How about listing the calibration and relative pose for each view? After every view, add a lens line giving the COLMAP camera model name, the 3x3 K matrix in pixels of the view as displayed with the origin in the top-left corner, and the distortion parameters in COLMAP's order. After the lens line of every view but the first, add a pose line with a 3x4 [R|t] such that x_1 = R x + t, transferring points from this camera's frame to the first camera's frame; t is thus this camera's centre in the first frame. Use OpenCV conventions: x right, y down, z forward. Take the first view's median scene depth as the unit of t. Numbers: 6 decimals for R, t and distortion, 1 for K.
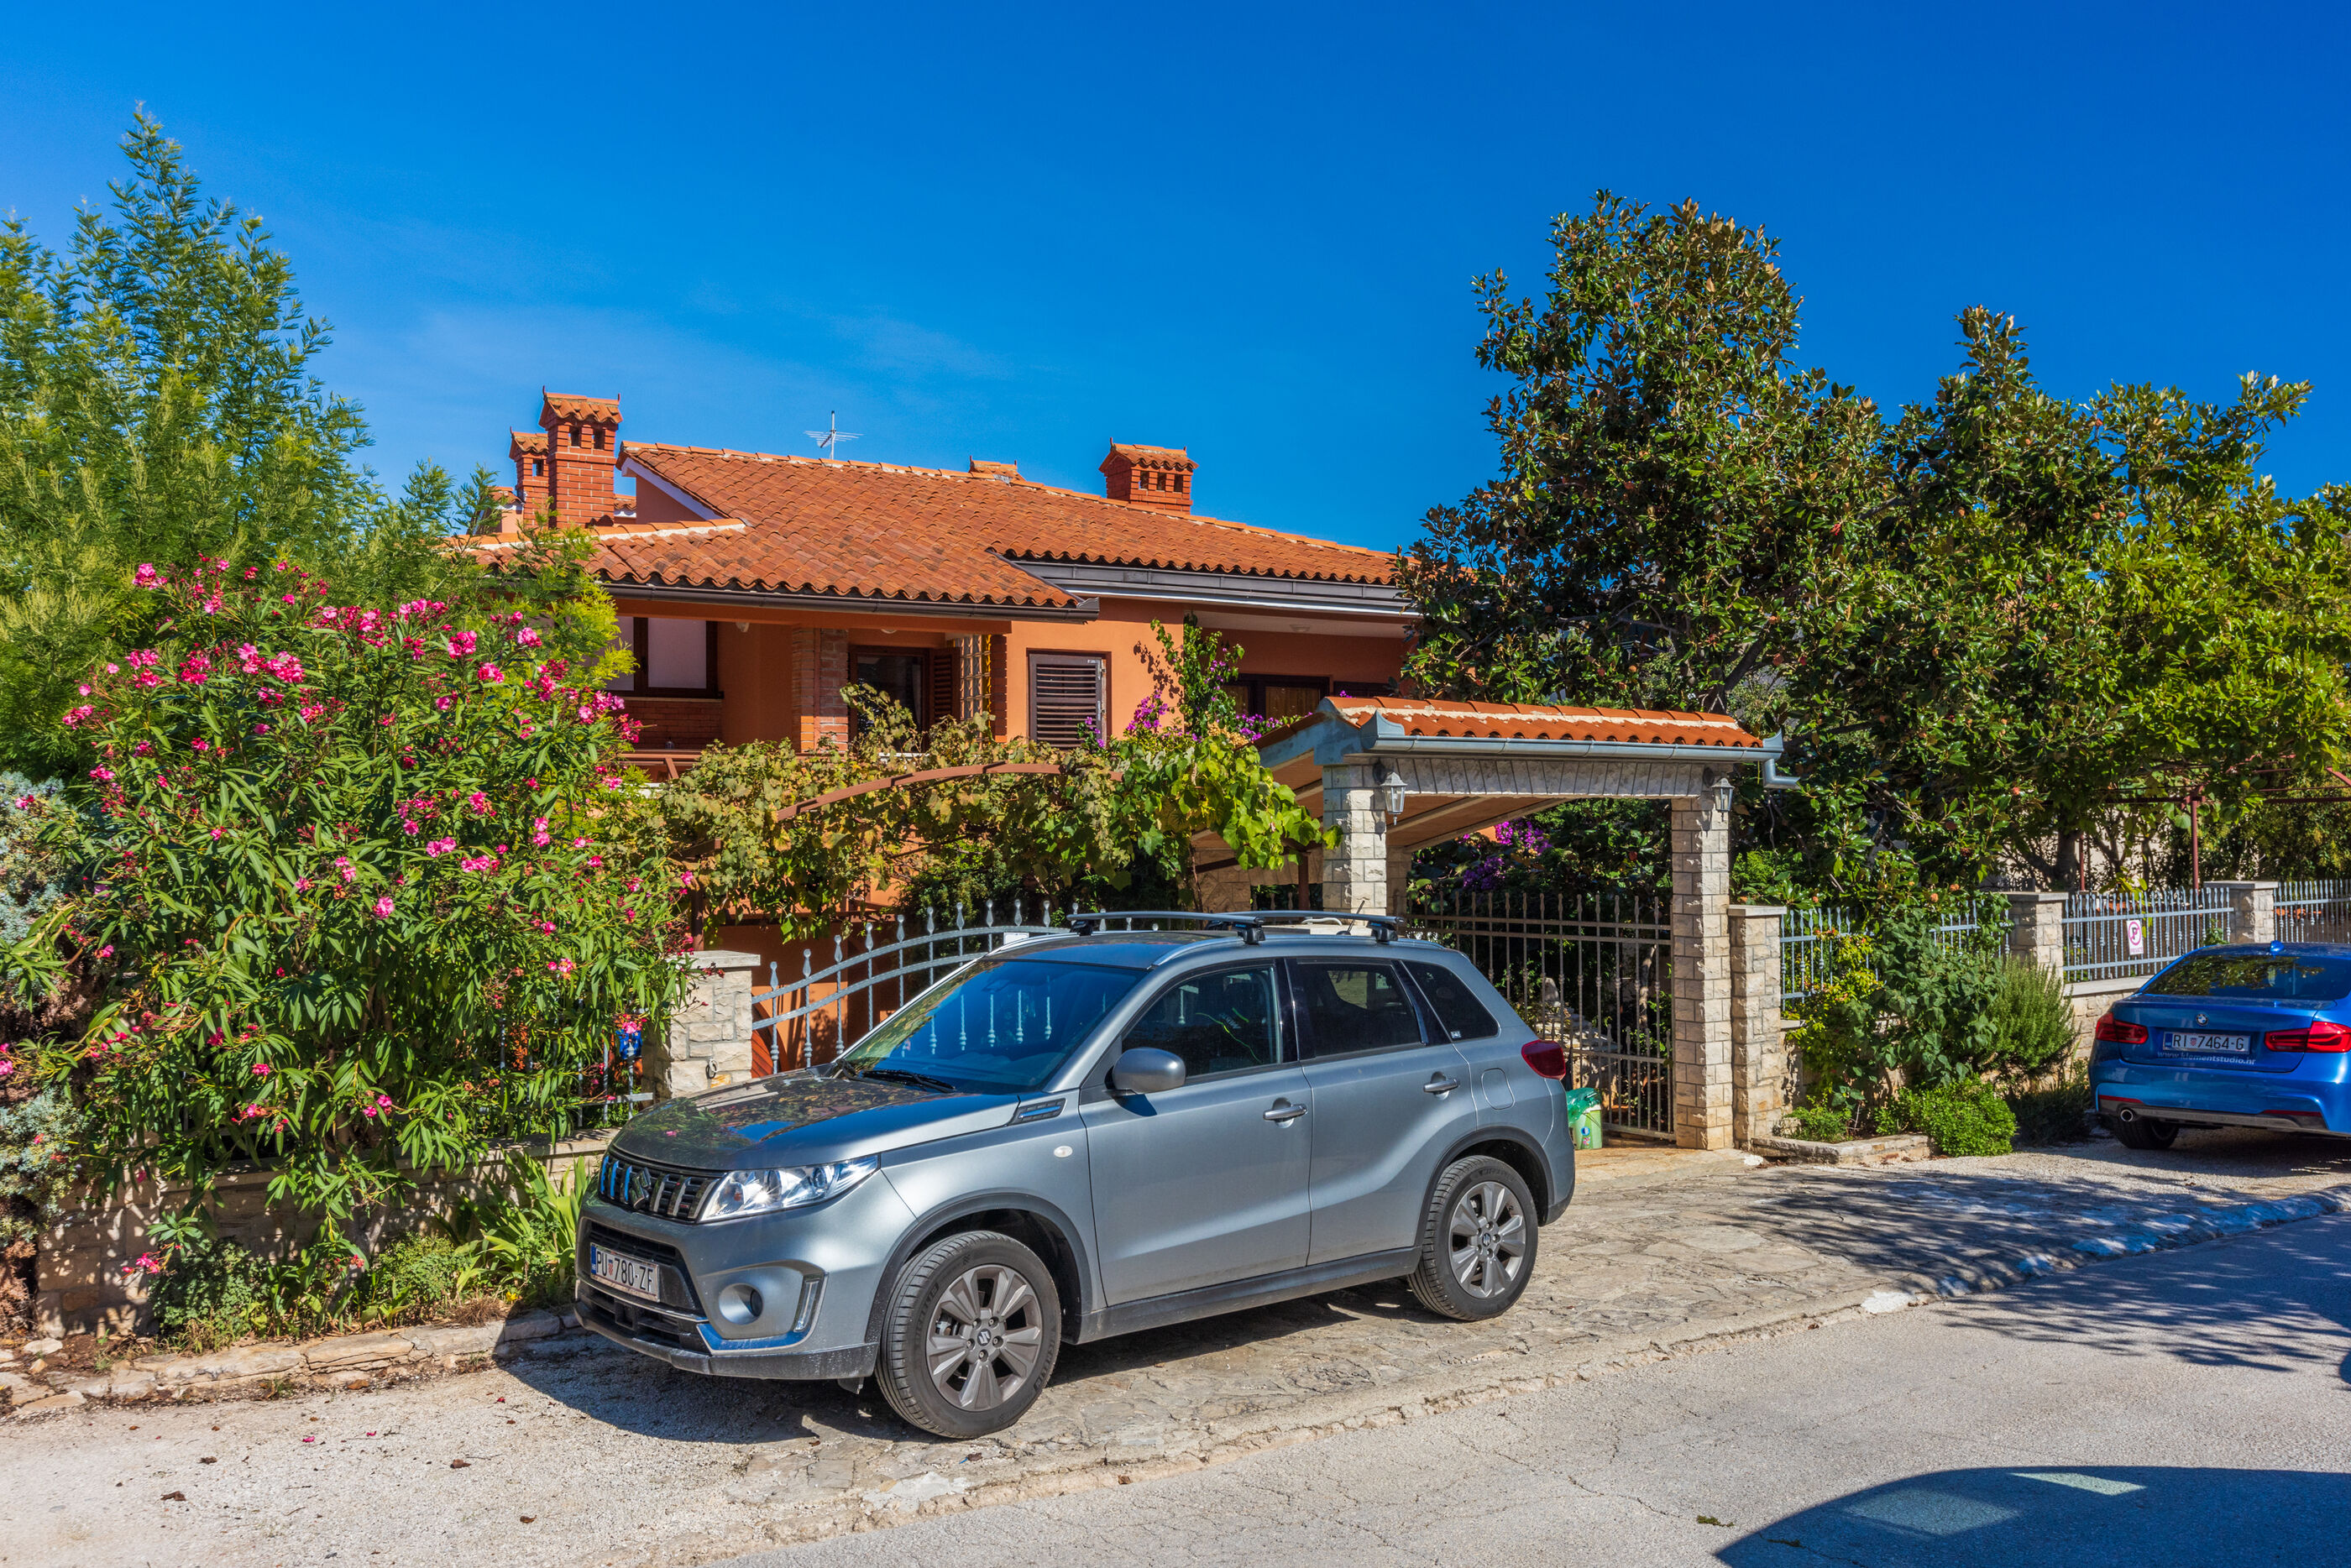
lens RADIAL K [[2034.5, 0, 1178.3], [0, 2034.5, 791.3], [0, 0, 1]] dist [-0.037815, -0.000247]
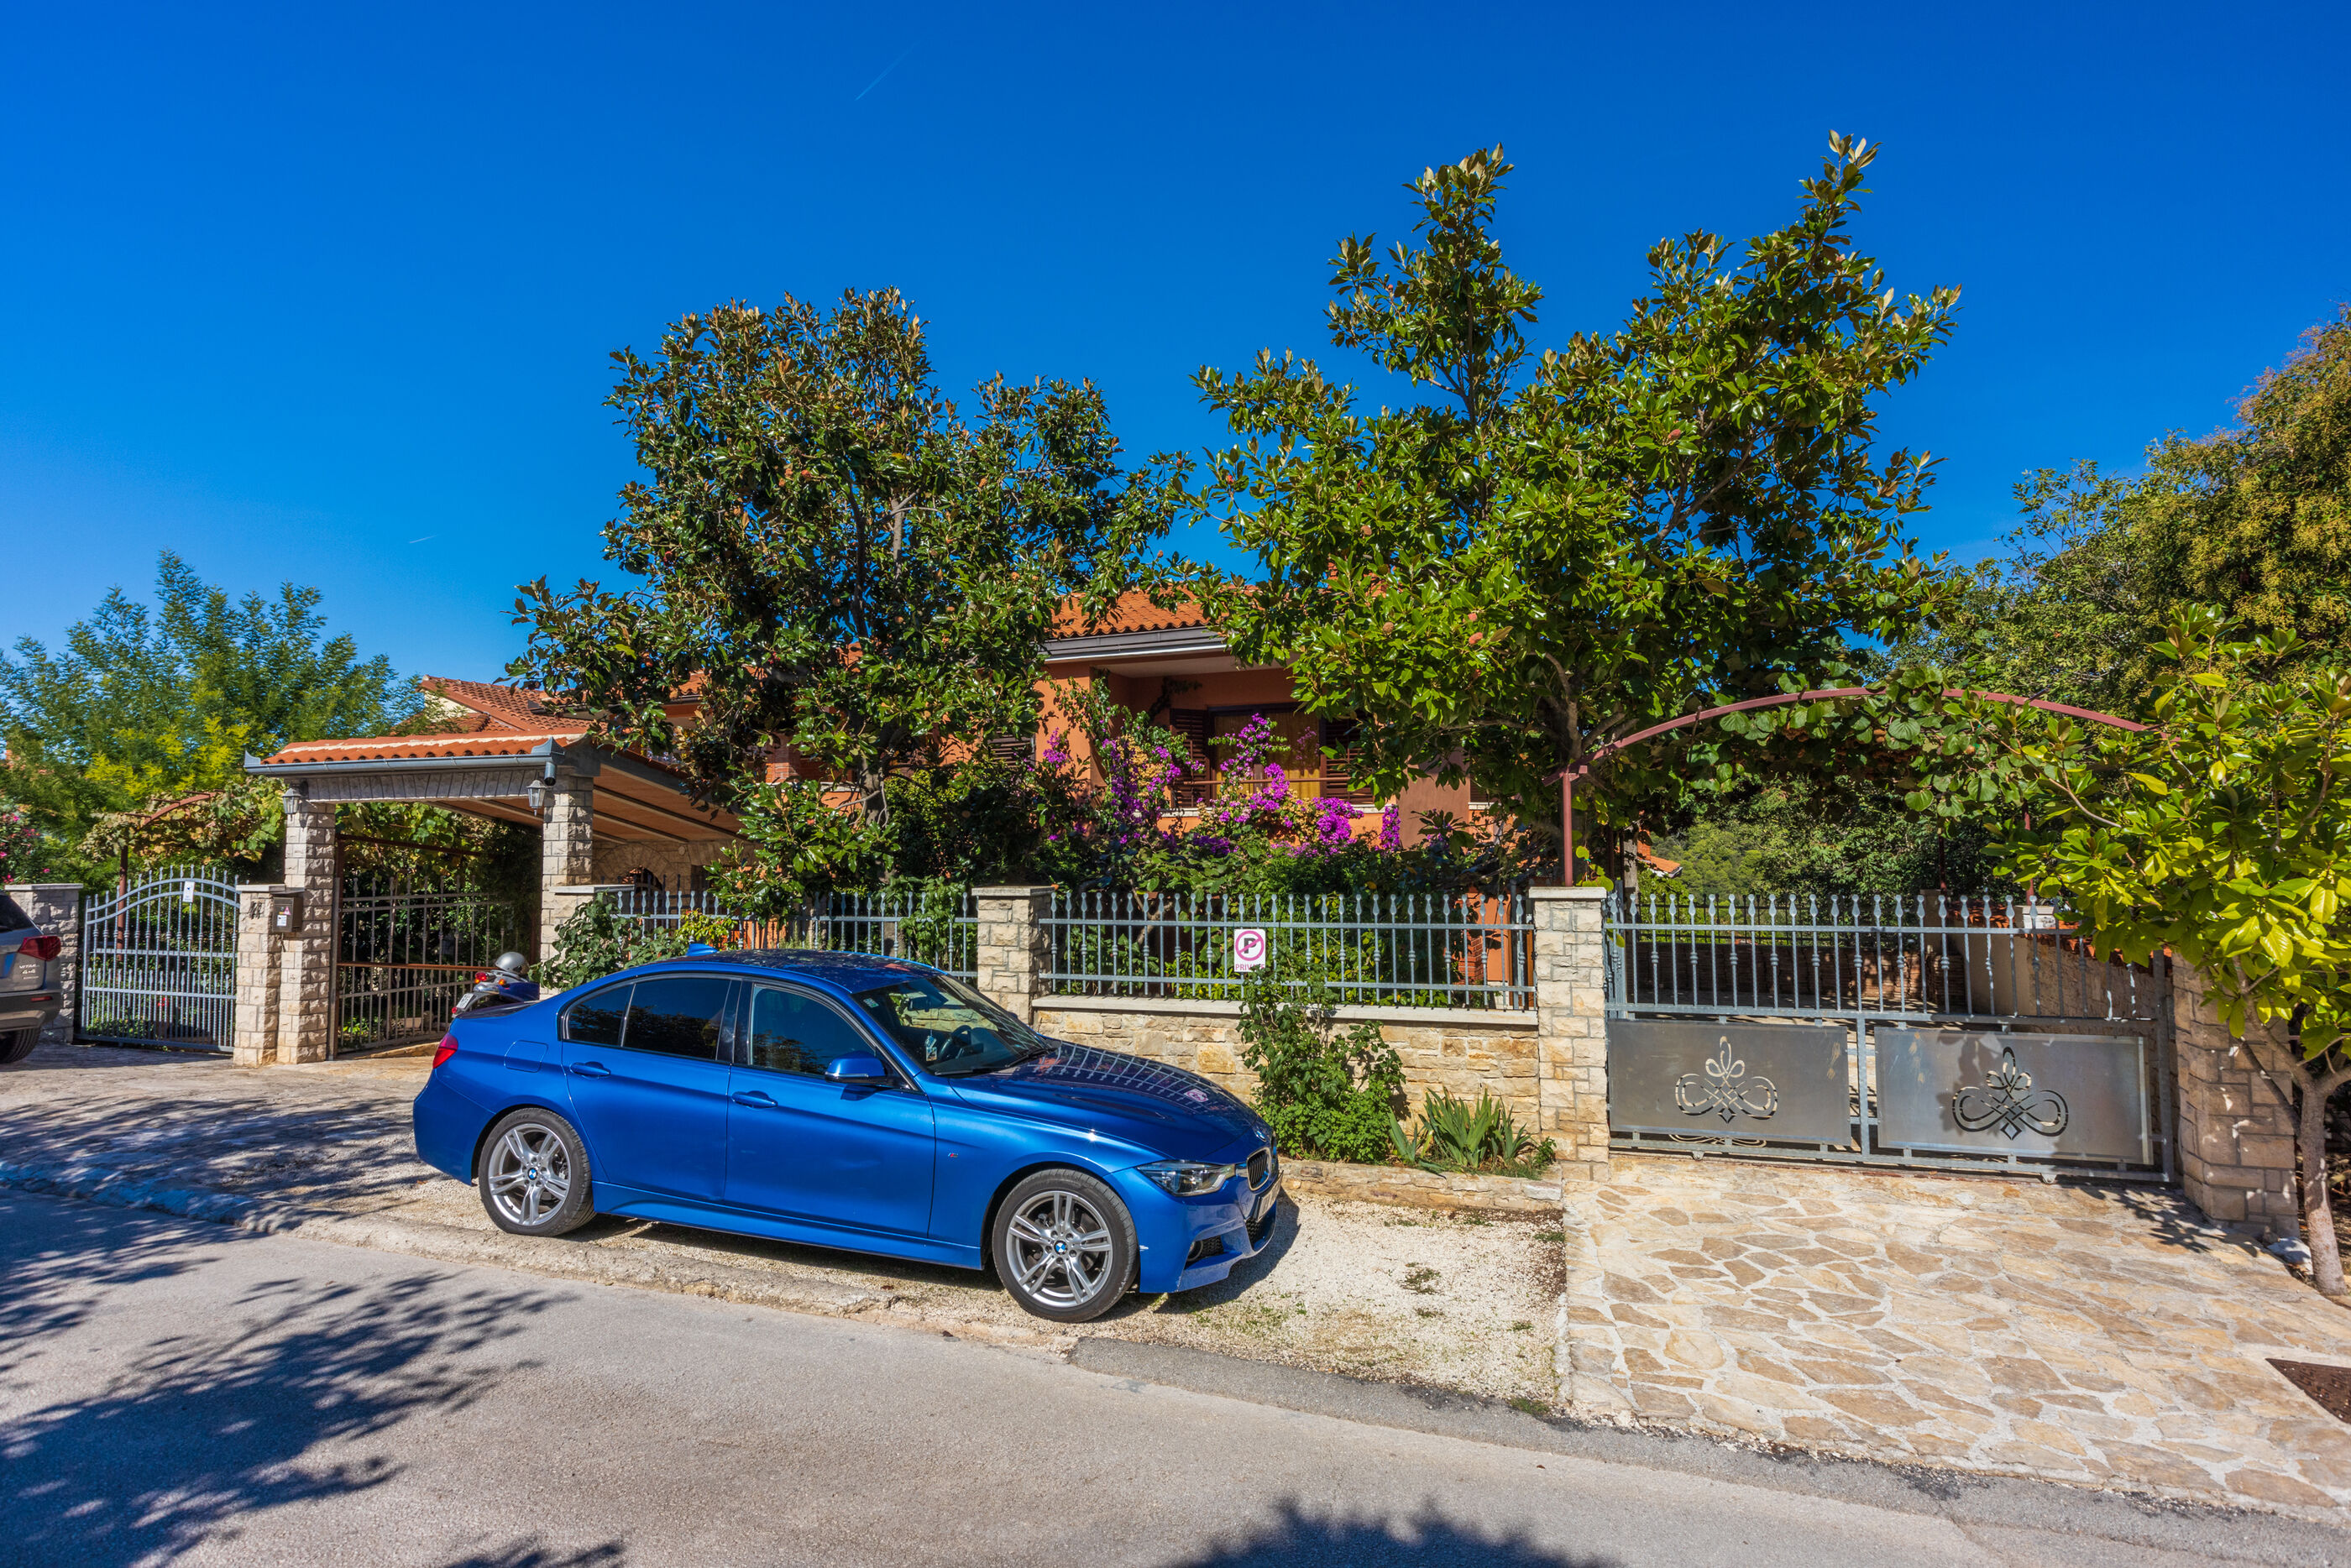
lens RADIAL K [[1258.3, 0, 1174.5], [0, 1258.3, 779.1], [0, 0, 1]] dist [0.004761, -0.001781]
pose [[0.548803, -0.041982, -0.834897, 1.100126], [0.019294, 0.999108, -0.037557, 0.028515], [0.835729, 0.004503, 0.549124, 0.883173]]
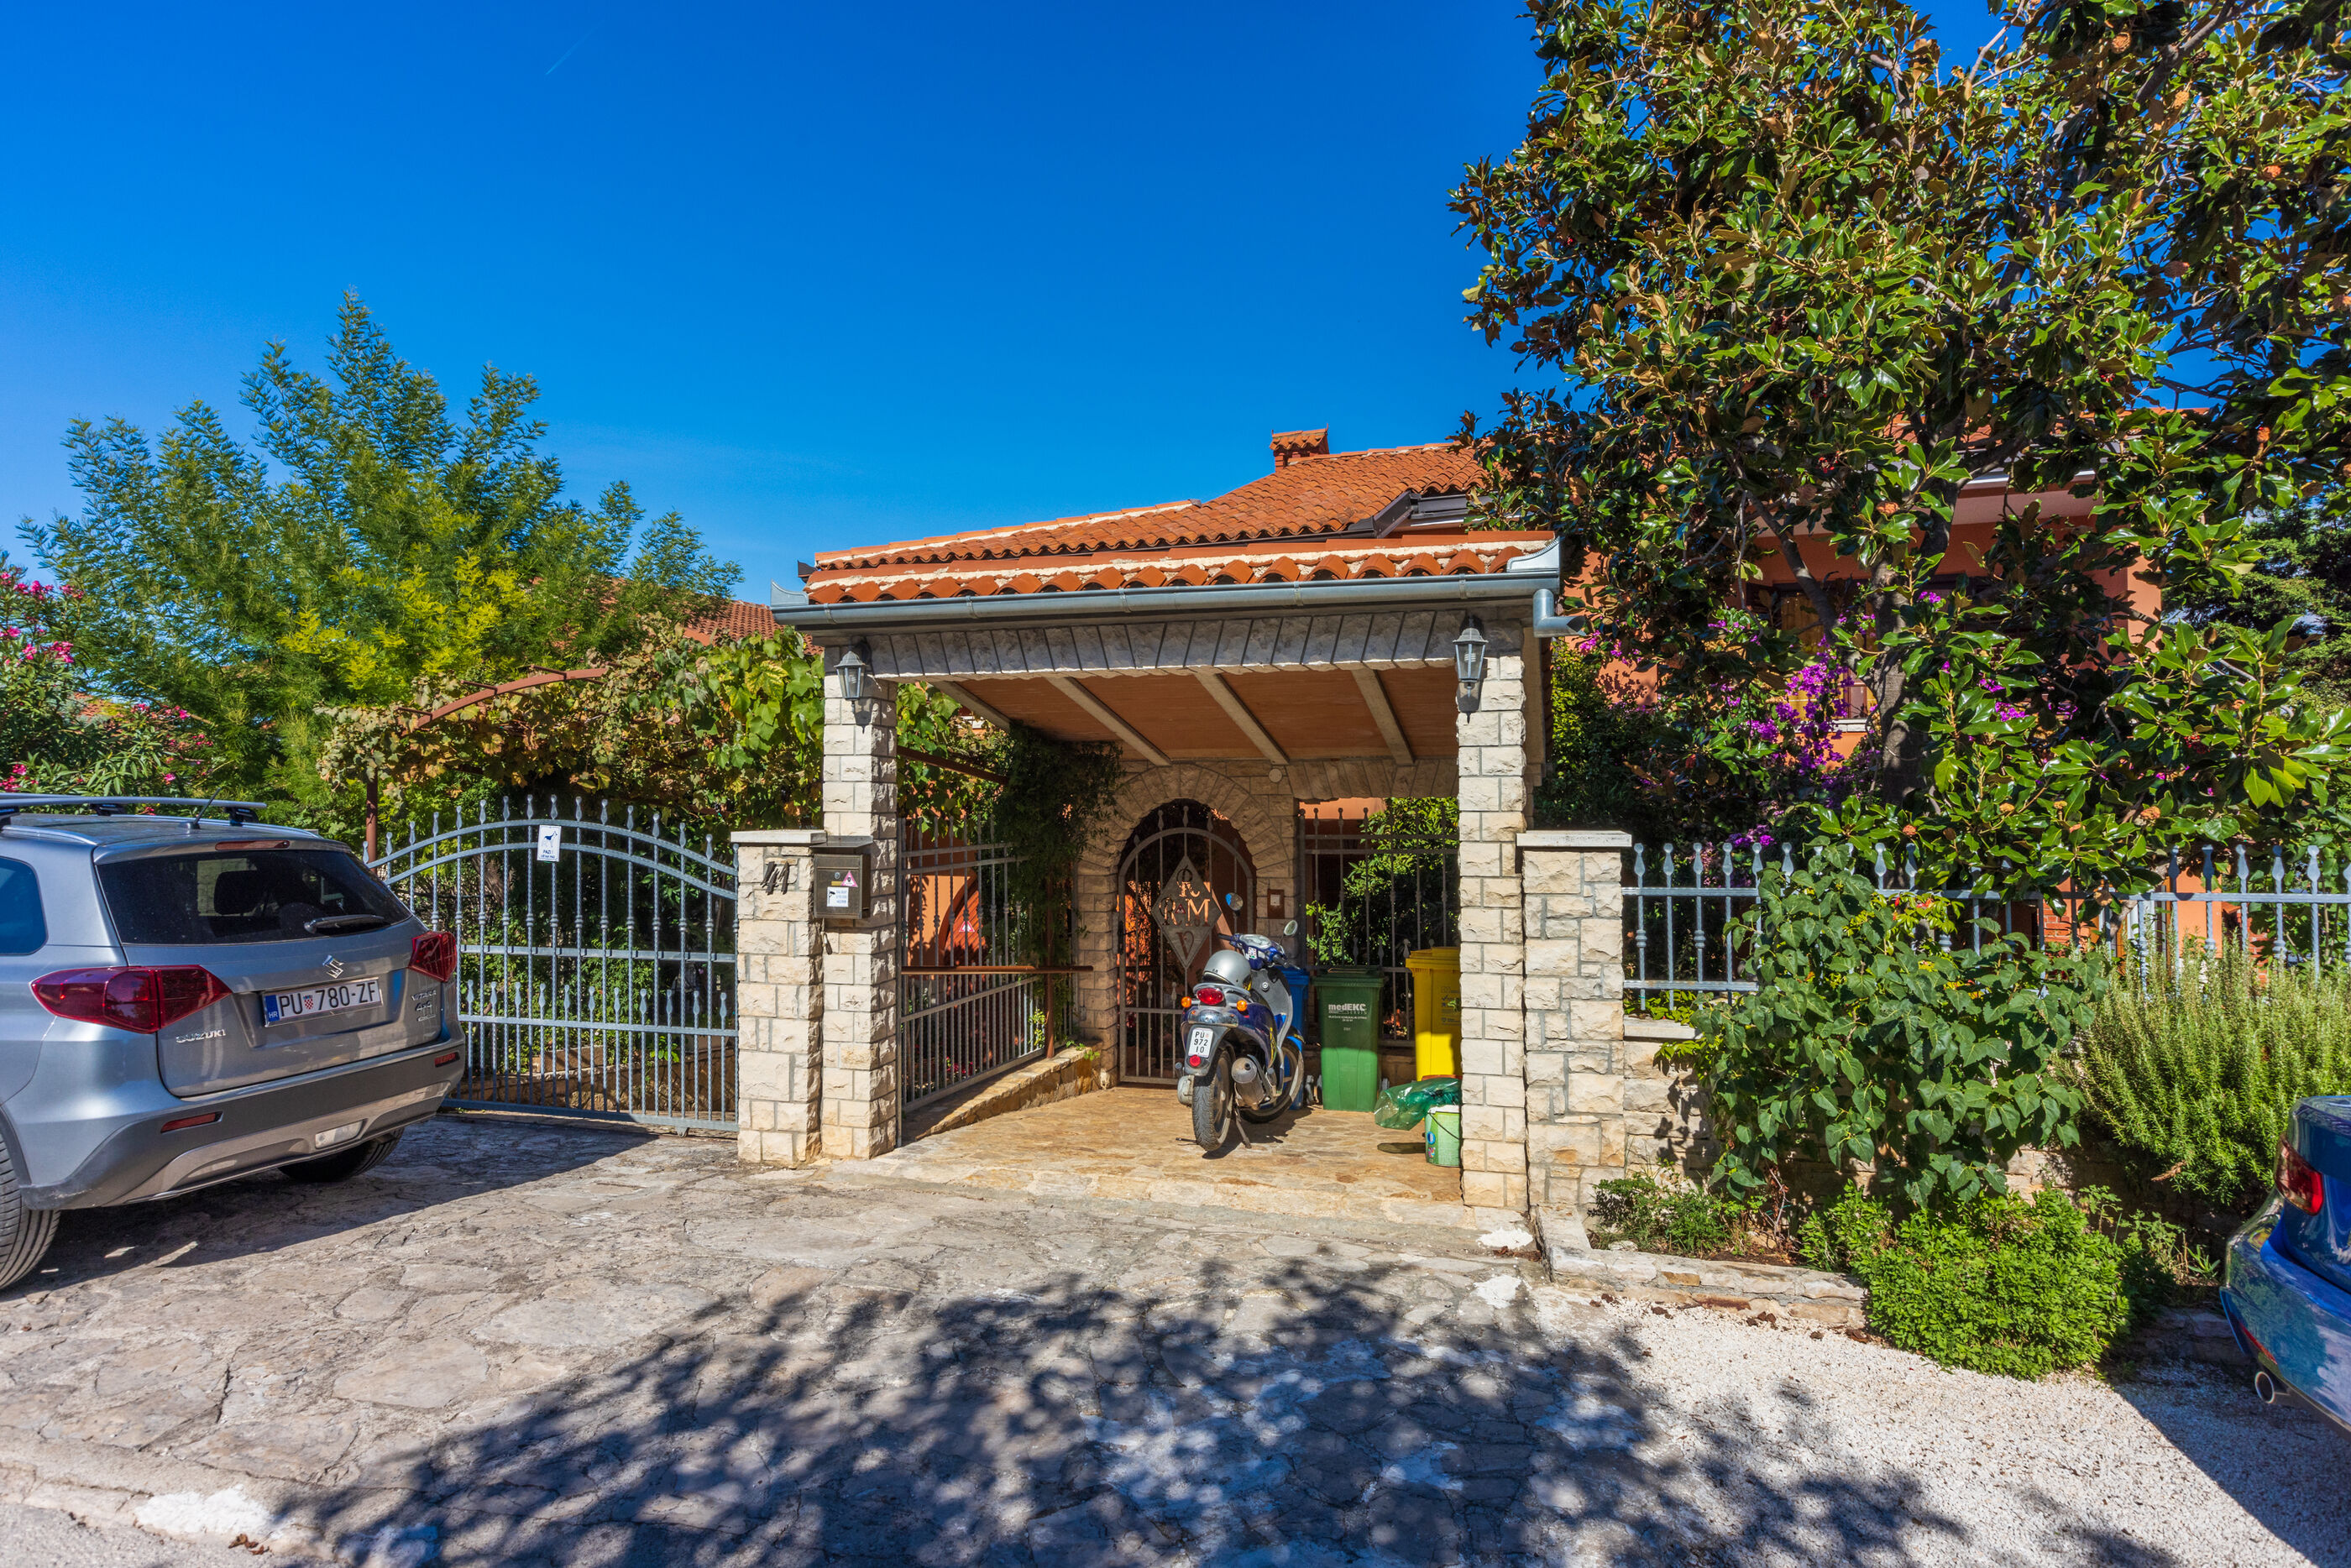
lens RADIAL K [[1301.8, 0, 1172.0], [0, 1301.8, 779.5], [0, 0, 1]] dist [-0.002682, -0.000588]
pose [[0.619637, -0.002774, -0.784884, 0.519717], [0.016199, 0.999826, 0.009255, 0.034932], [0.784722, -0.018449, 0.619574, 0.657330]]
